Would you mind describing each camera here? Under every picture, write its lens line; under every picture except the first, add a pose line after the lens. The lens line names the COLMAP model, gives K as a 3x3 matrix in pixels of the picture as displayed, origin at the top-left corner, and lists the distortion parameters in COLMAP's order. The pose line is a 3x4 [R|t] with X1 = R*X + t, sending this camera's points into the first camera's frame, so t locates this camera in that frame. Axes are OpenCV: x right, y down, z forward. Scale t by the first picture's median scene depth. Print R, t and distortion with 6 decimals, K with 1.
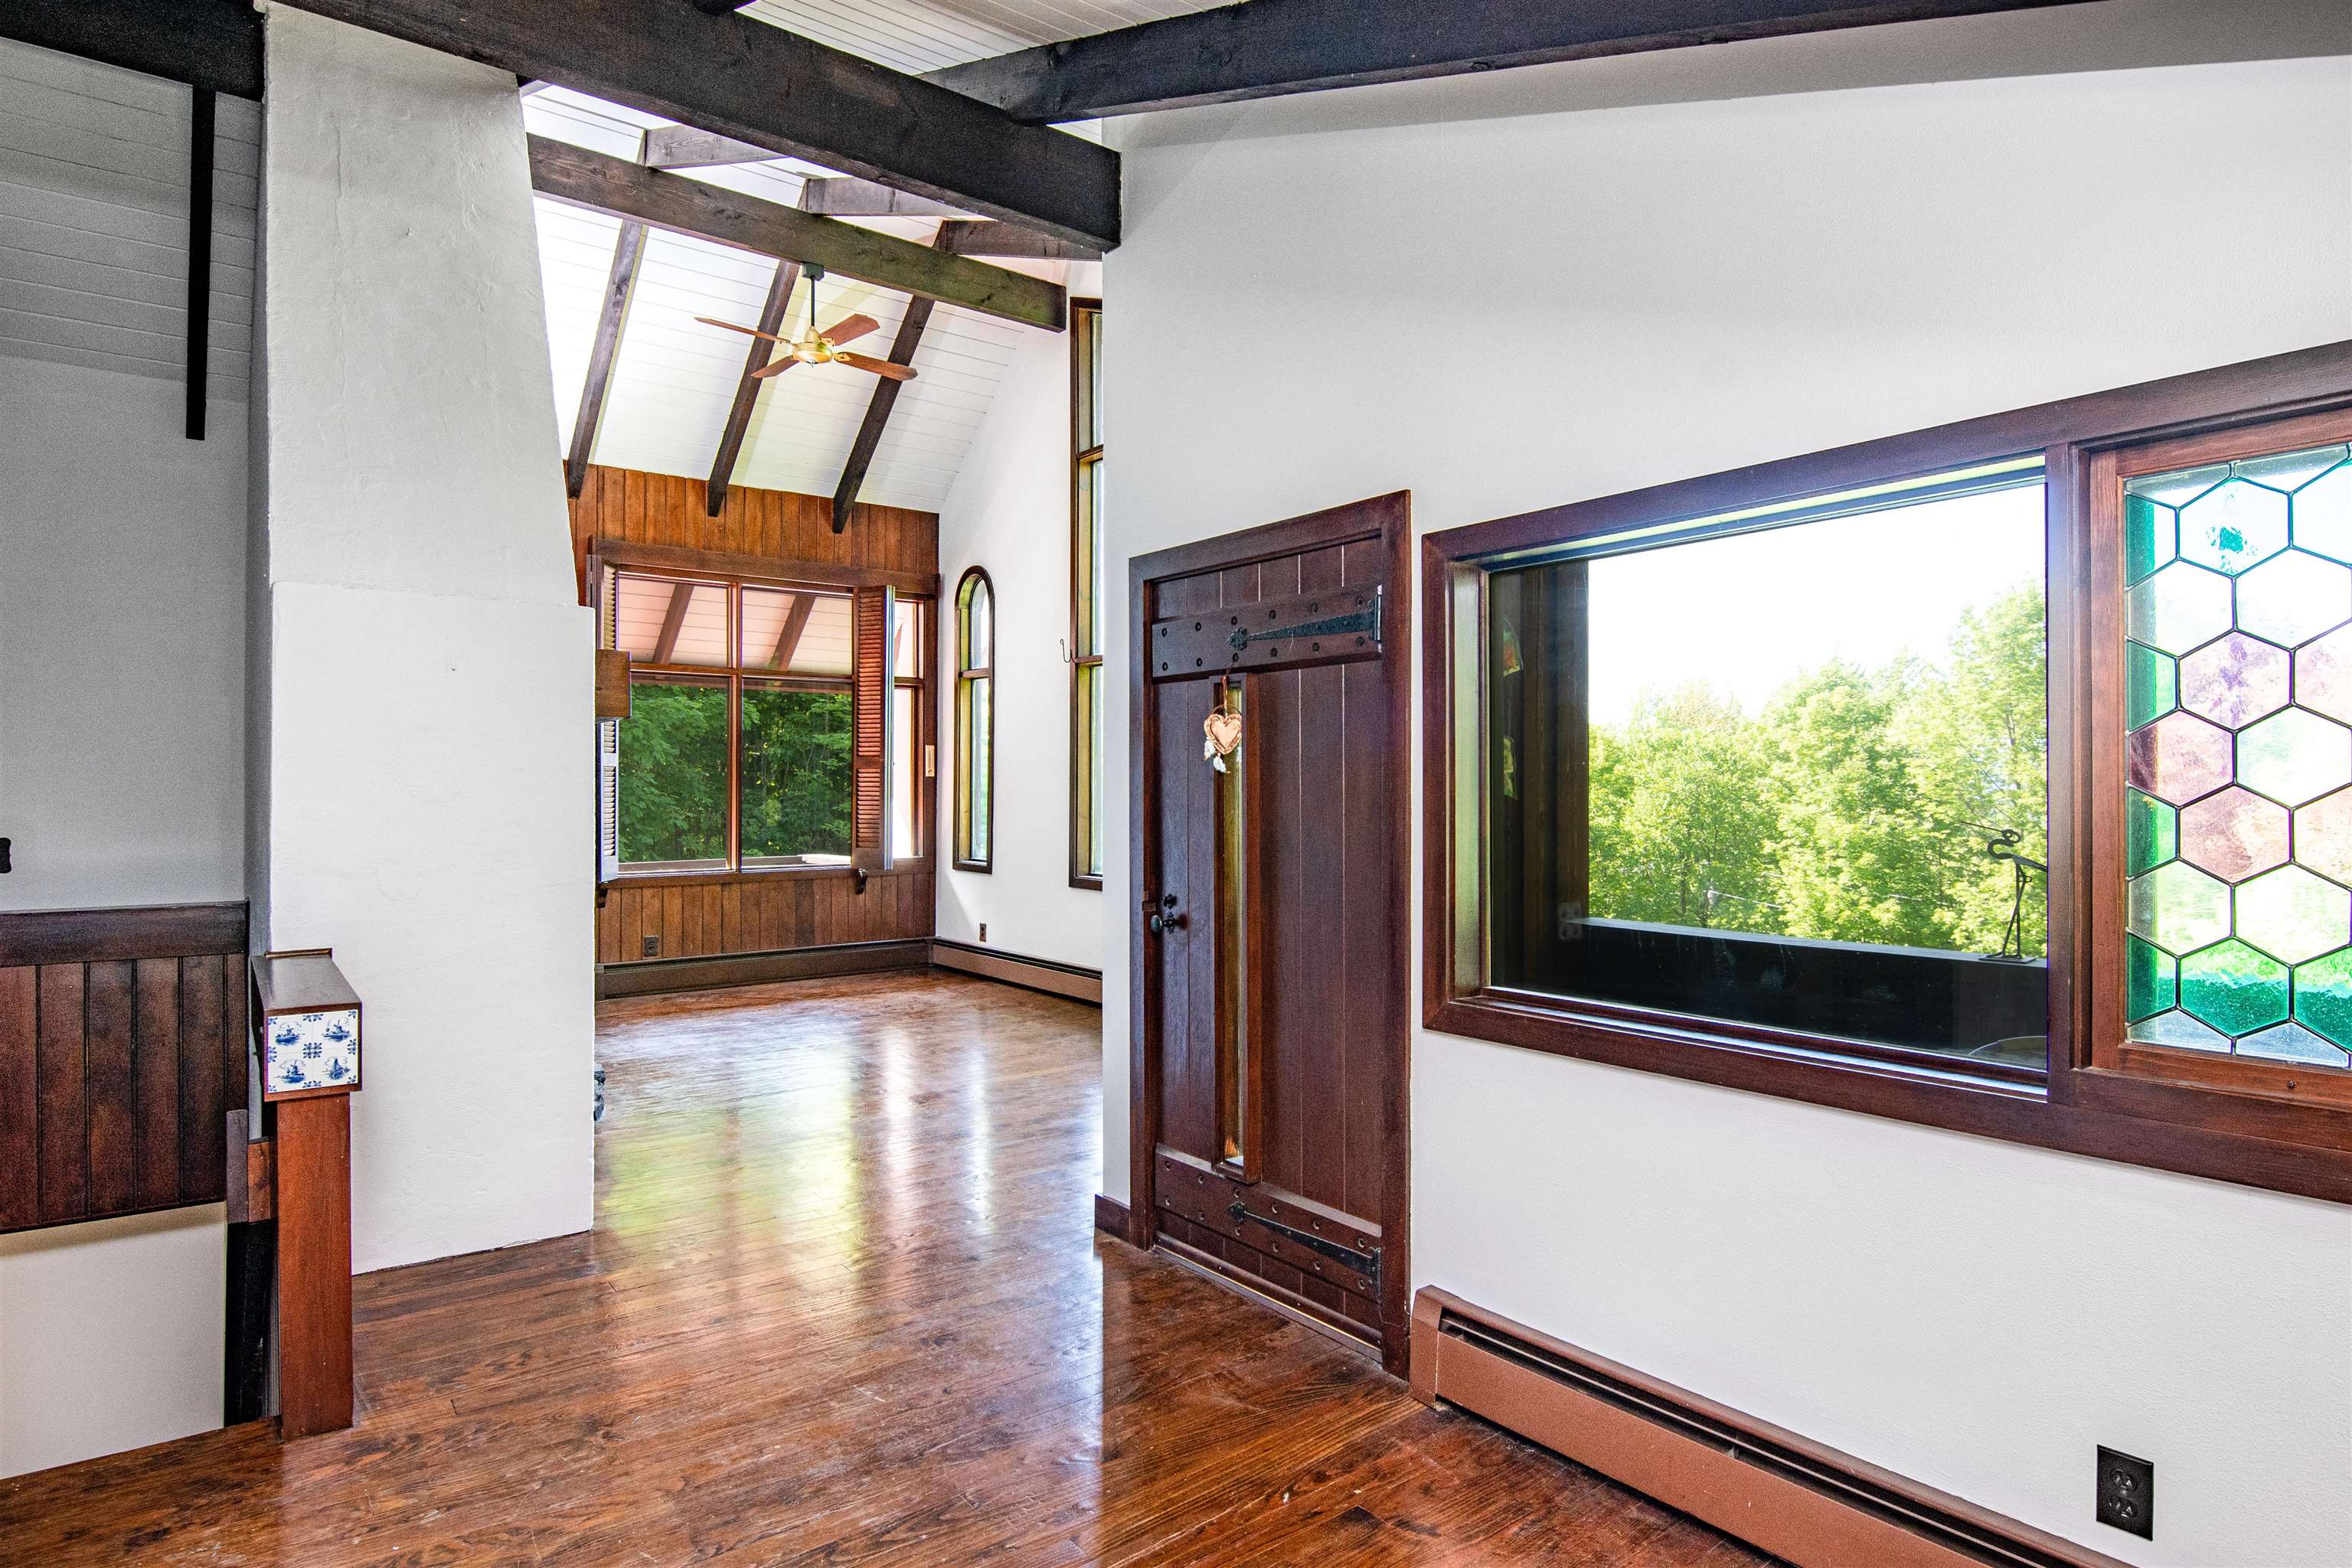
lens RADIAL K [[1288.0, 0, 1124.9], [0, 1288.0, 779.7], [0, 0, 1]] dist [-0.000391, 0.000220]
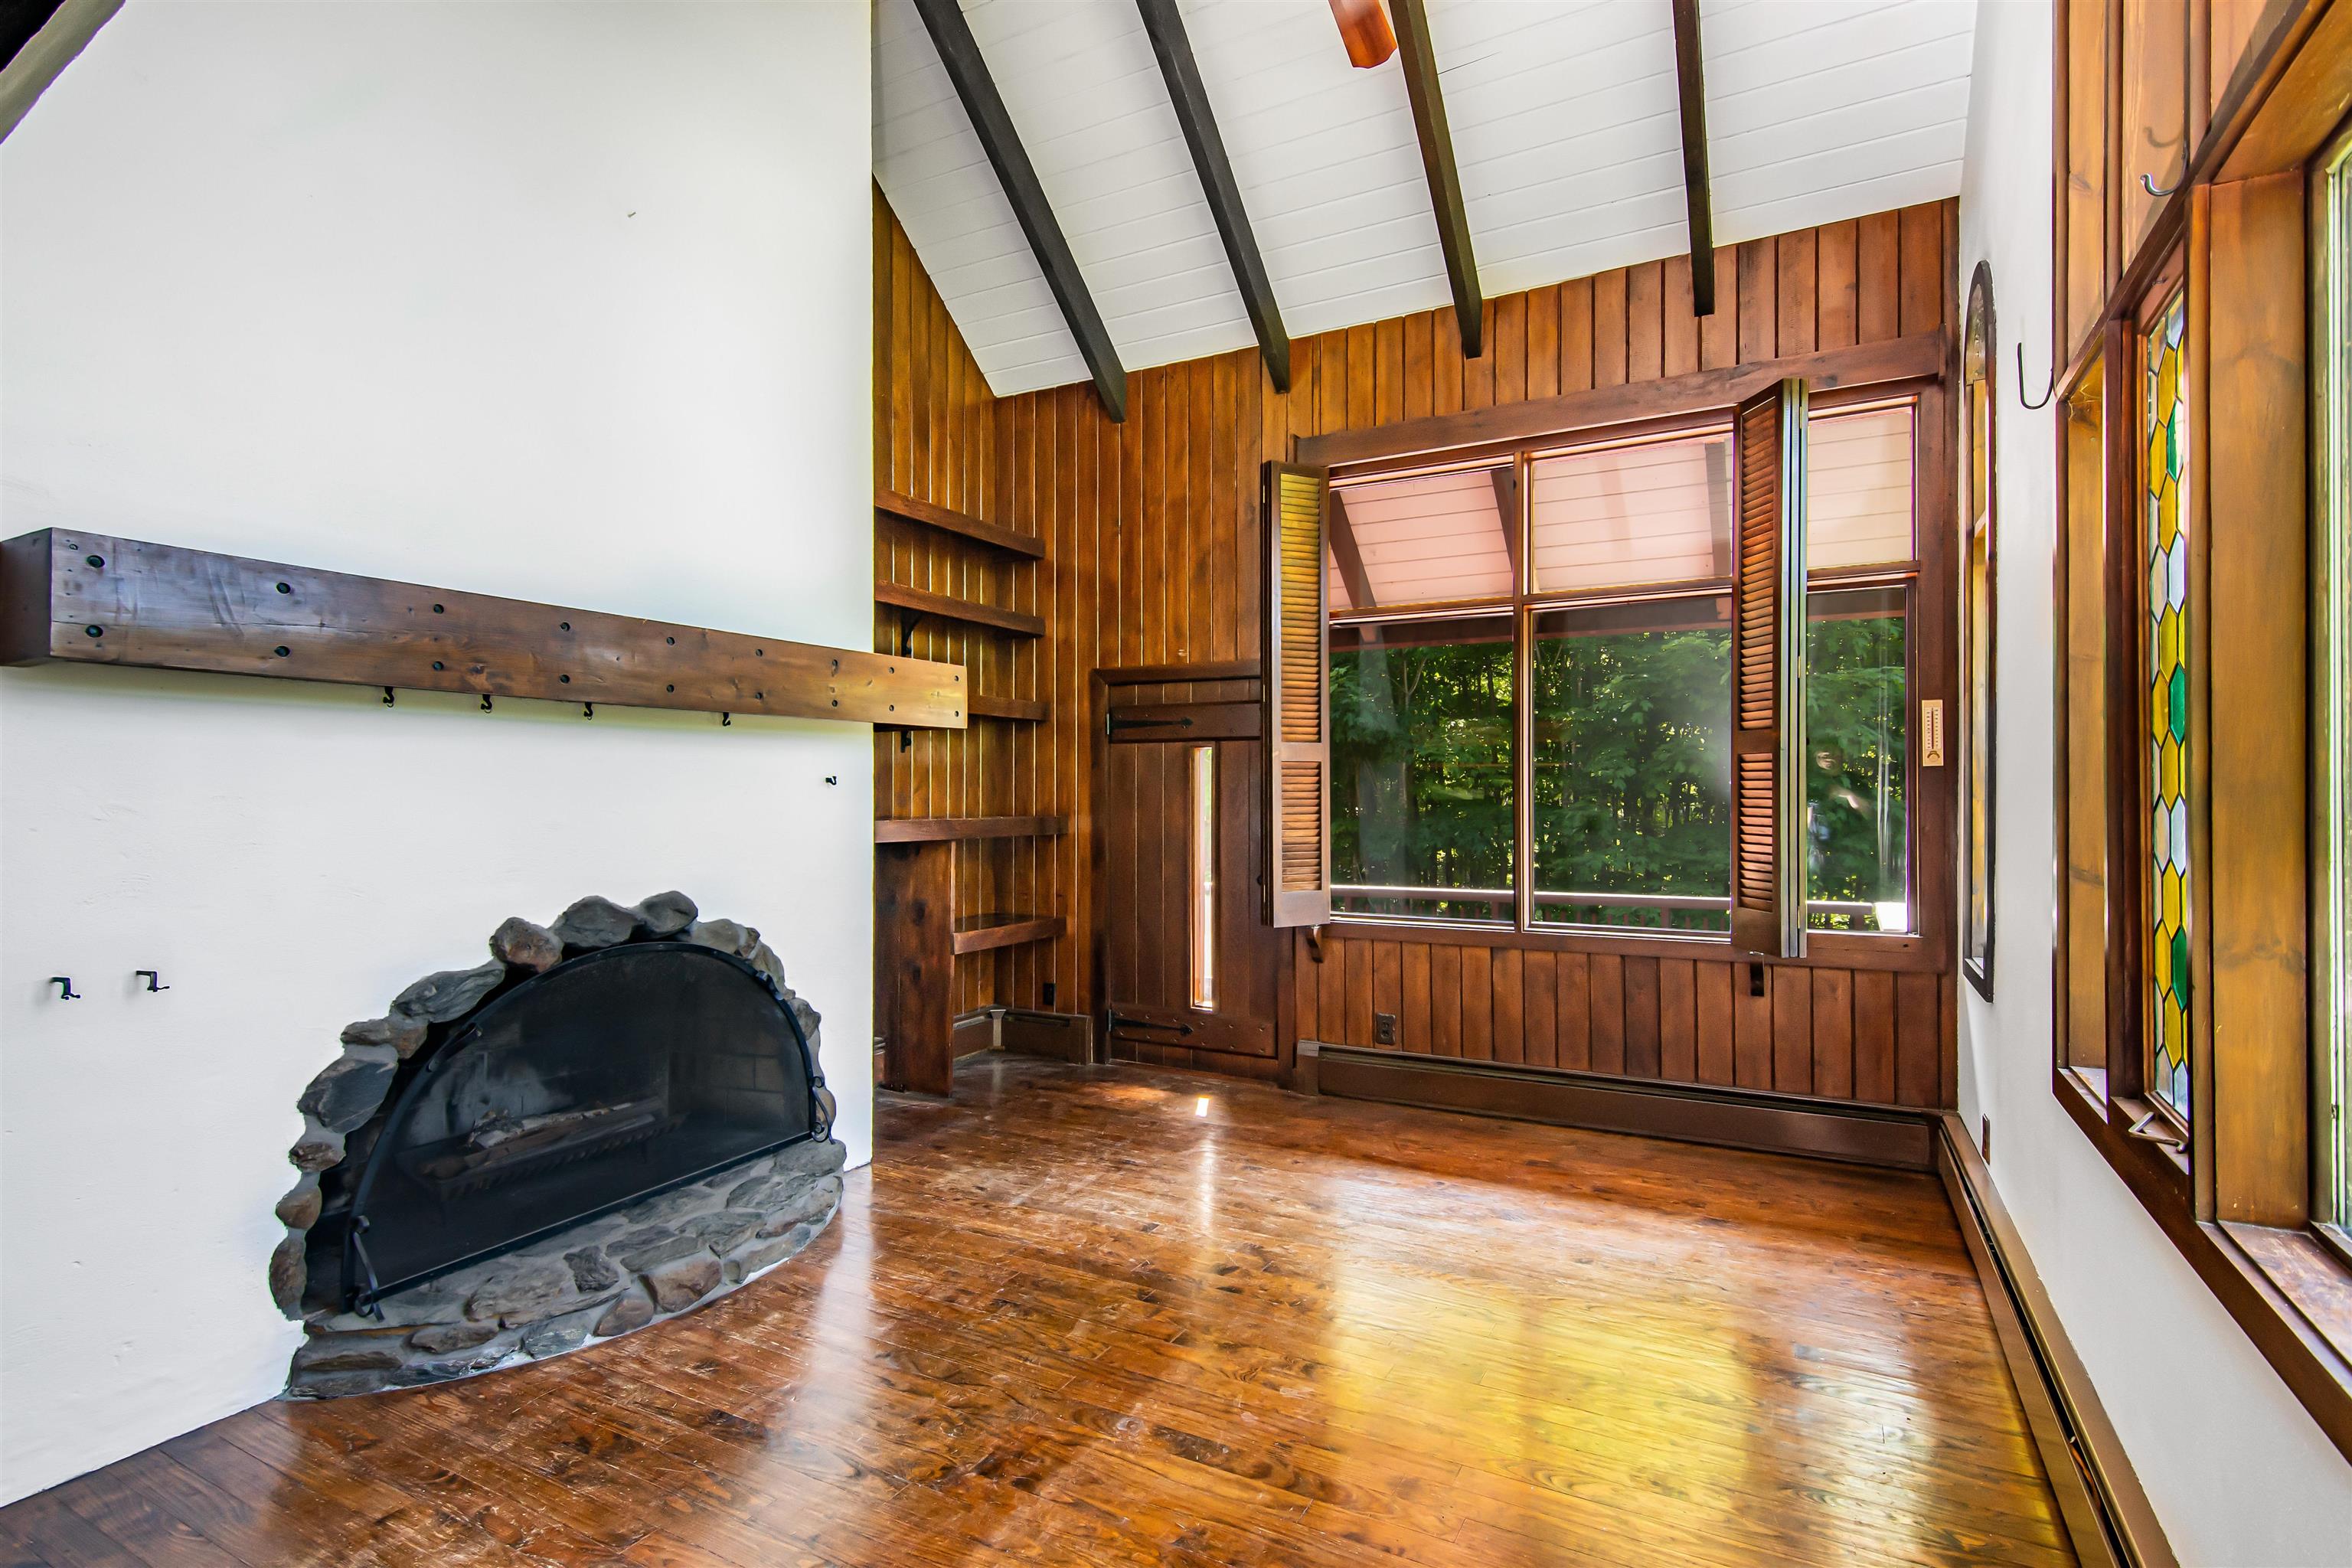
lens RADIAL K [[1138.0, 0, 1206.6], [0, 1138.0, 781.2], [0, 0, 1]] dist [0.025567, -0.000348]
pose [[0.432006, -0.010971, -0.901804, 0.116669], [0.006797, 0.999937, -0.008909, 0.005071], [0.901845, -0.002280, 0.432053, 0.609877]]
